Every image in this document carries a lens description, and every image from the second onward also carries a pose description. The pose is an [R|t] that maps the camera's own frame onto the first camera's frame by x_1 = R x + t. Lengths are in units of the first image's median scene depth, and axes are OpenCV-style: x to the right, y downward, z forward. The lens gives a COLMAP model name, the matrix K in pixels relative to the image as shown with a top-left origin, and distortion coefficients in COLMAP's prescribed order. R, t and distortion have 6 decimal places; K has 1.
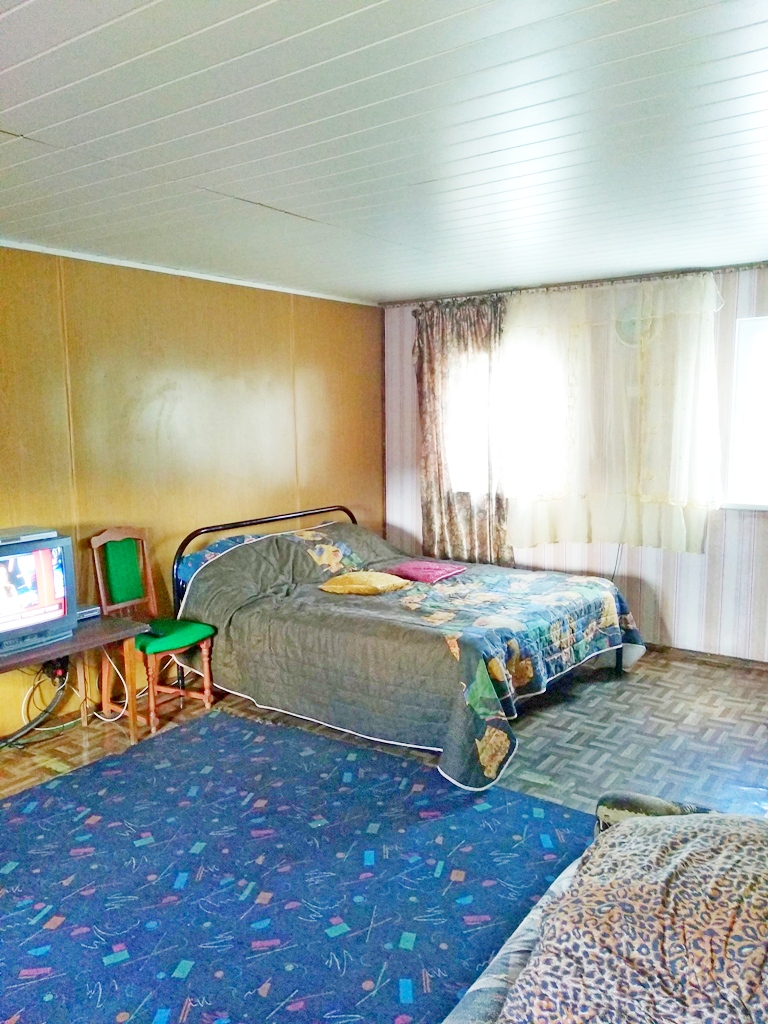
lens RADIAL K [[808.8, 0, 380.7], [0, 808.8, 512.6], [0, 0, 1]] dist [-0.031691, -0.014090]
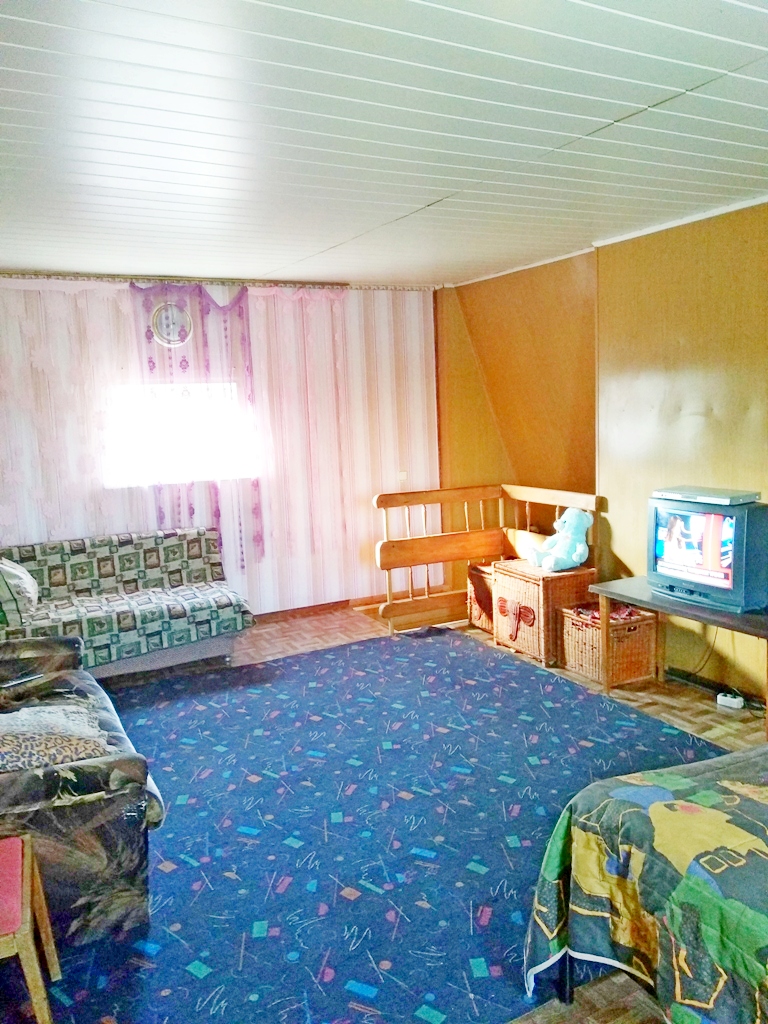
lens RADIAL K [[808.8, 0, 381.8], [0, 808.8, 513.4], [0, 0, 1]] dist [-0.031691, -0.014090]
pose [[-0.459328, 0.159110, -0.873900, 0.697792], [-0.070520, 0.974189, 0.214435, -0.152514], [0.885463, 0.160123, -0.436252, 1.160081]]
